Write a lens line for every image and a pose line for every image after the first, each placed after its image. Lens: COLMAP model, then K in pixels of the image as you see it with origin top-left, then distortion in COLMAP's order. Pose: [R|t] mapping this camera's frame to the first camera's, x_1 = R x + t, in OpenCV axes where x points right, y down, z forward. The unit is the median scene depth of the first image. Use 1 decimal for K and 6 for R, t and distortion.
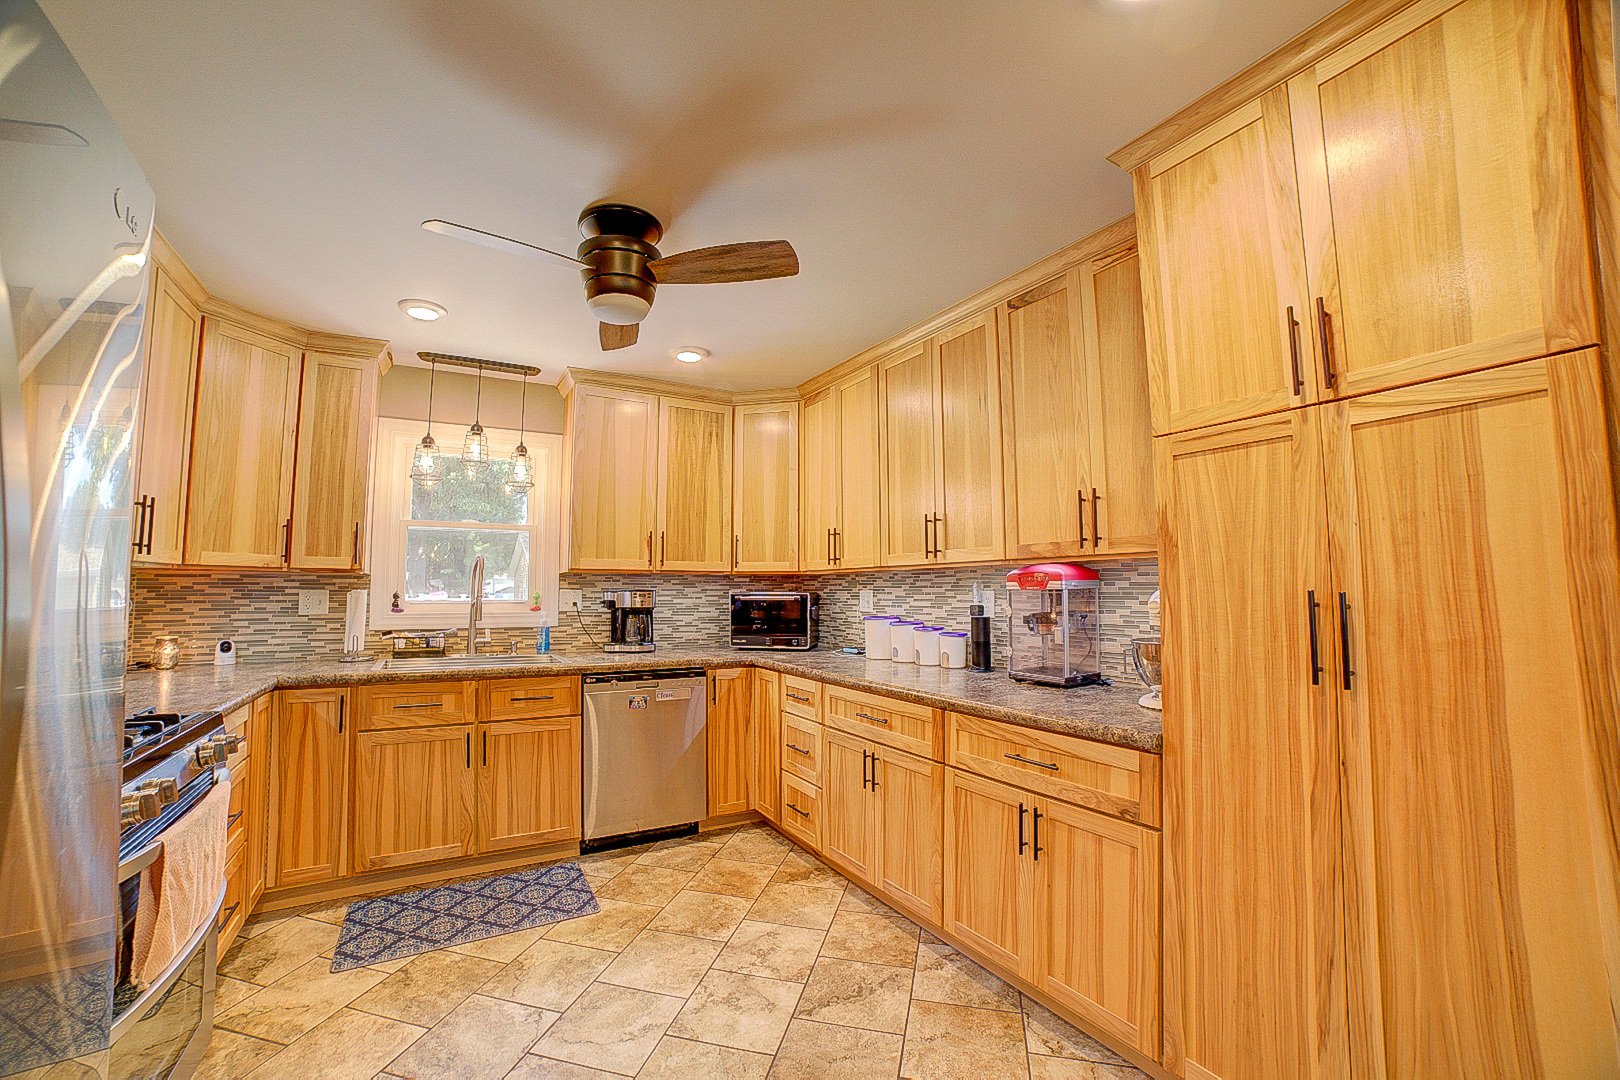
lens RADIAL K [[637.9, 0, 806.1], [0, 637.9, 537.9], [0, 0, 1]] dist [-0.101340, 0.038648]
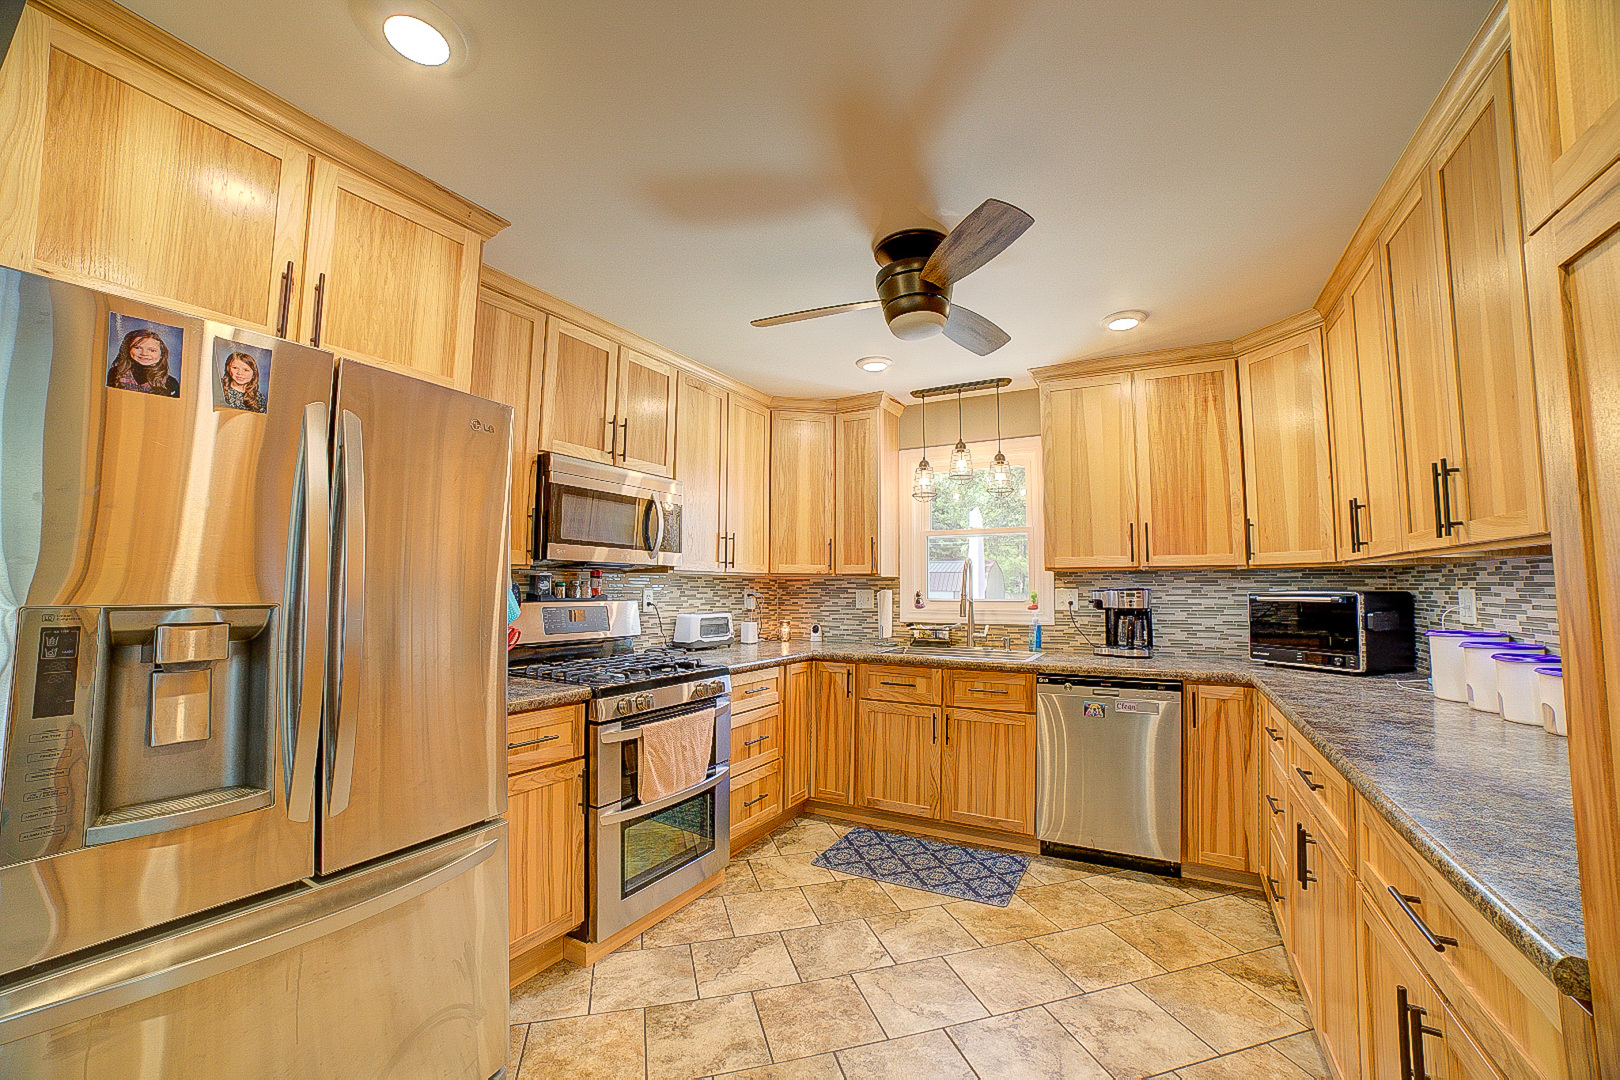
lens RADIAL K [[637.9, 0, 806.1], [0, 637.9, 537.9], [0, 0, 1]] dist [-0.101340, 0.038648]
pose [[0.511635, -0.062543, -0.856924, 0.327802], [0.064844, 0.997314, -0.034074, 0.011965], [0.856753, -0.038133, 0.514316, 0.179950]]
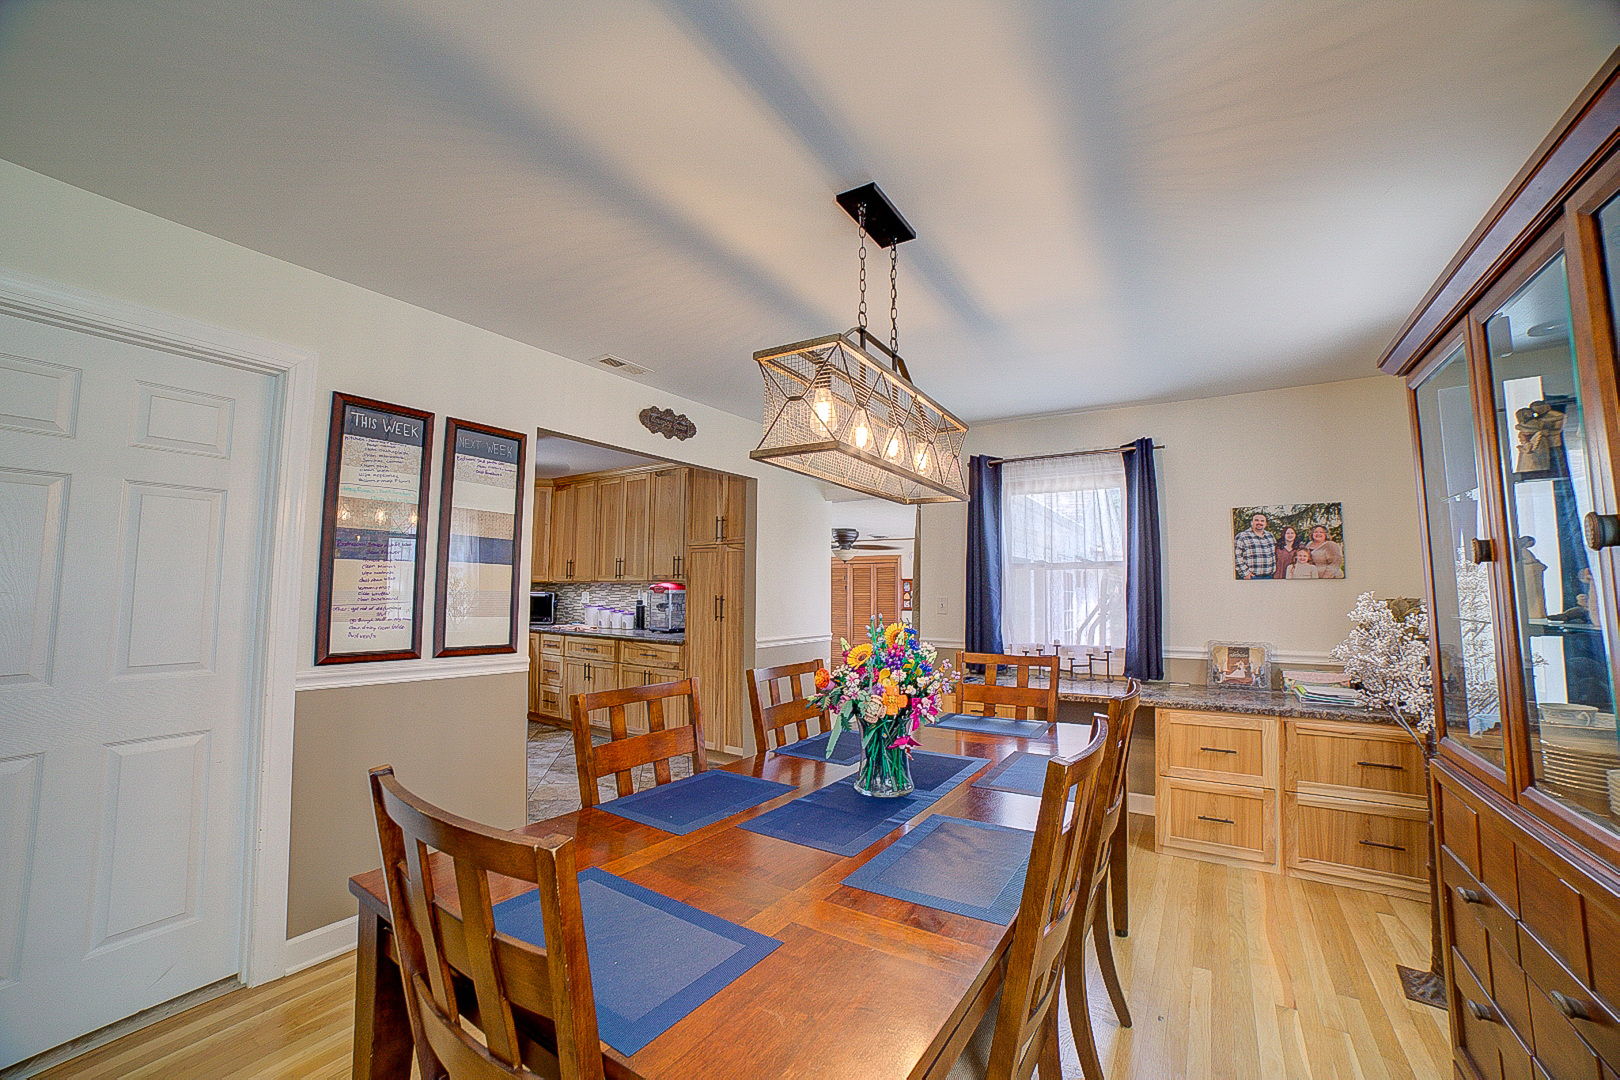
lens RADIAL K [[637.9, 0, 806.1], [0, 637.9, 537.9], [0, 0, 1]] dist [-0.101340, 0.038648]
pose [[0.900611, 0.042781, 0.432516, -0.158200], [-0.042674, 0.999039, -0.009958, -0.105537], [-0.432527, -0.009489, 0.901571, -1.163095]]
